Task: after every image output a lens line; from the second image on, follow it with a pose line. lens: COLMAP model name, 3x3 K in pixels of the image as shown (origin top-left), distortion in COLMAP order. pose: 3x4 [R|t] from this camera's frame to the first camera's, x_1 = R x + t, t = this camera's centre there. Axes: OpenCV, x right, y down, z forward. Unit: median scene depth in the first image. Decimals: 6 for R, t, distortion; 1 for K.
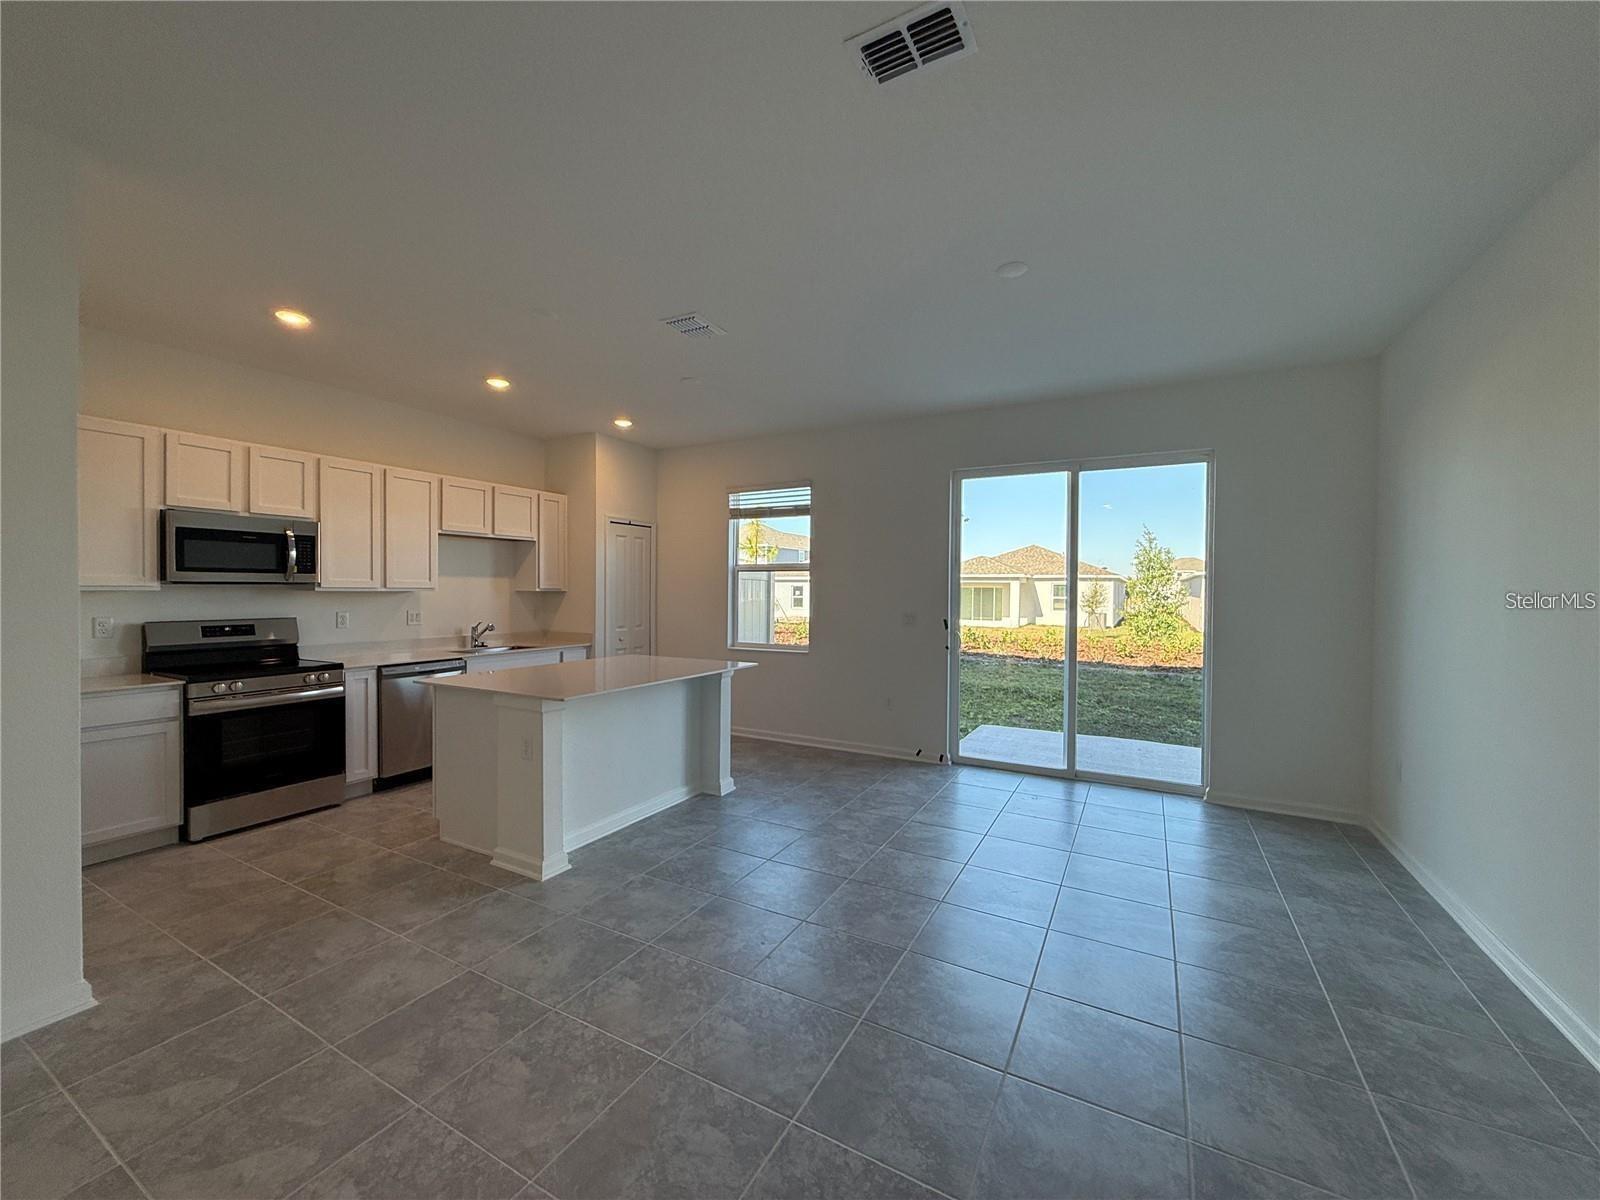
lens RADIAL K [[636.3, 0, 795.8], [0, 636.3, 594.8], [0, 0, 1]] dist [-0.000809, -0.000131]
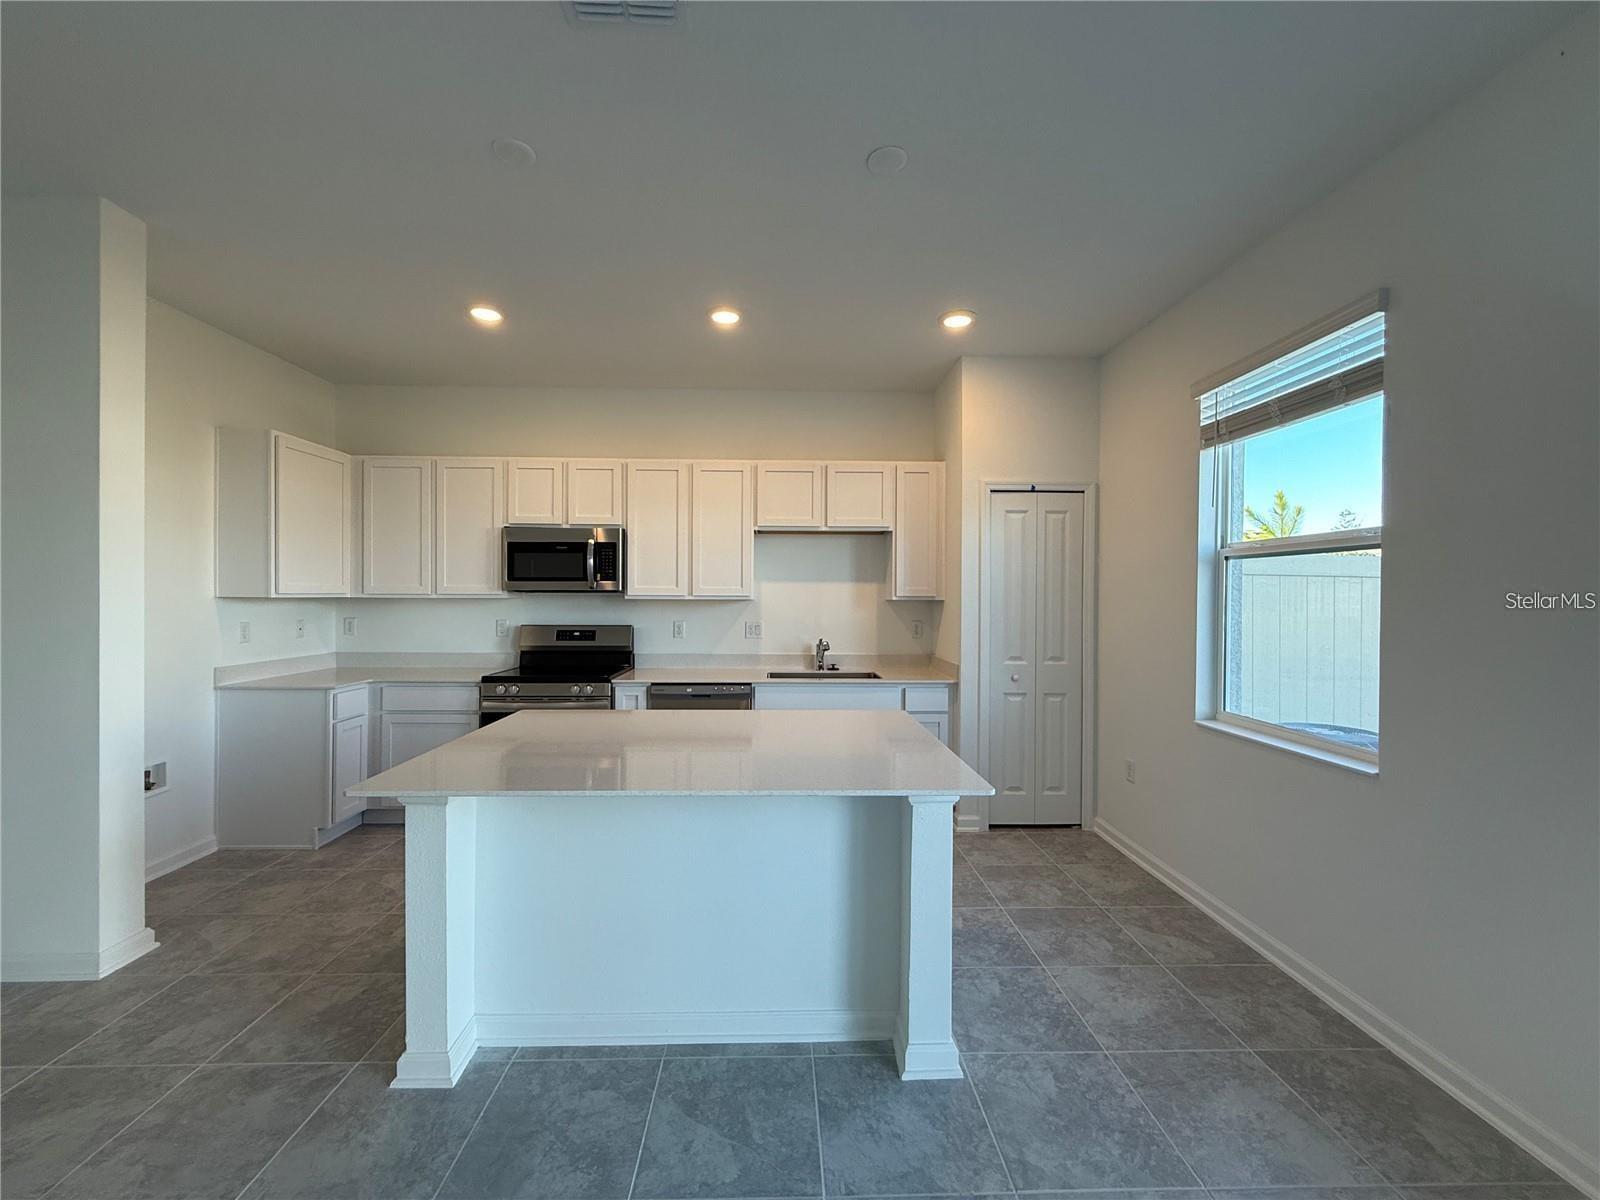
lens RADIAL K [[636.3, 0, 795.8], [0, 636.3, 594.8], [0, 0, 1]] dist [-0.000809, -0.000131]
pose [[0.506156, -0.001387, -0.862441, 0.202427], [-0.007664, 0.999952, -0.006106, -0.007827], [0.862408, 0.009700, 0.506122, 0.667218]]
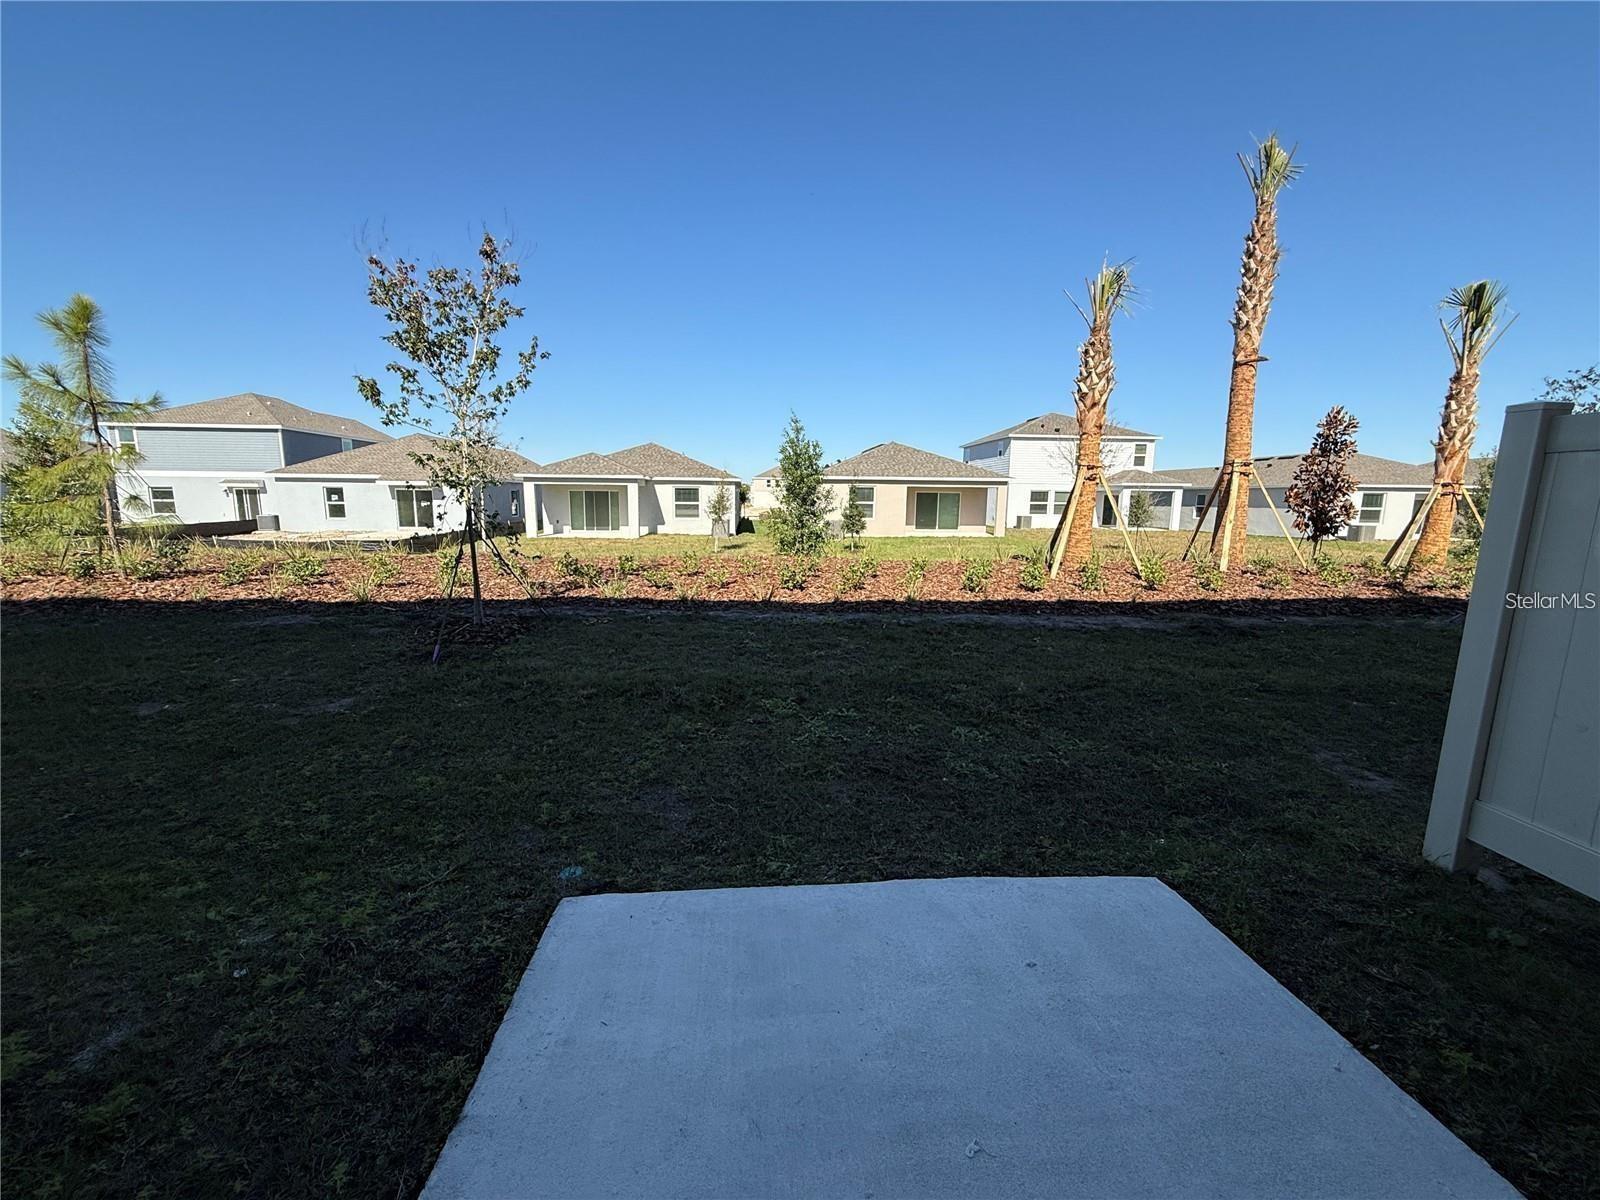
lens RADIAL K [[636.3, 0, 795.8], [0, 636.3, 594.8], [0, 0, 1]] dist [-0.000809, -0.000131]
pose [[0.835955, -0.081455, 0.542719, 0.056378], [0.000828, 0.989110, 0.147178, 0.000805], [-0.548797, -0.122585, 0.826919, 0.168380]]
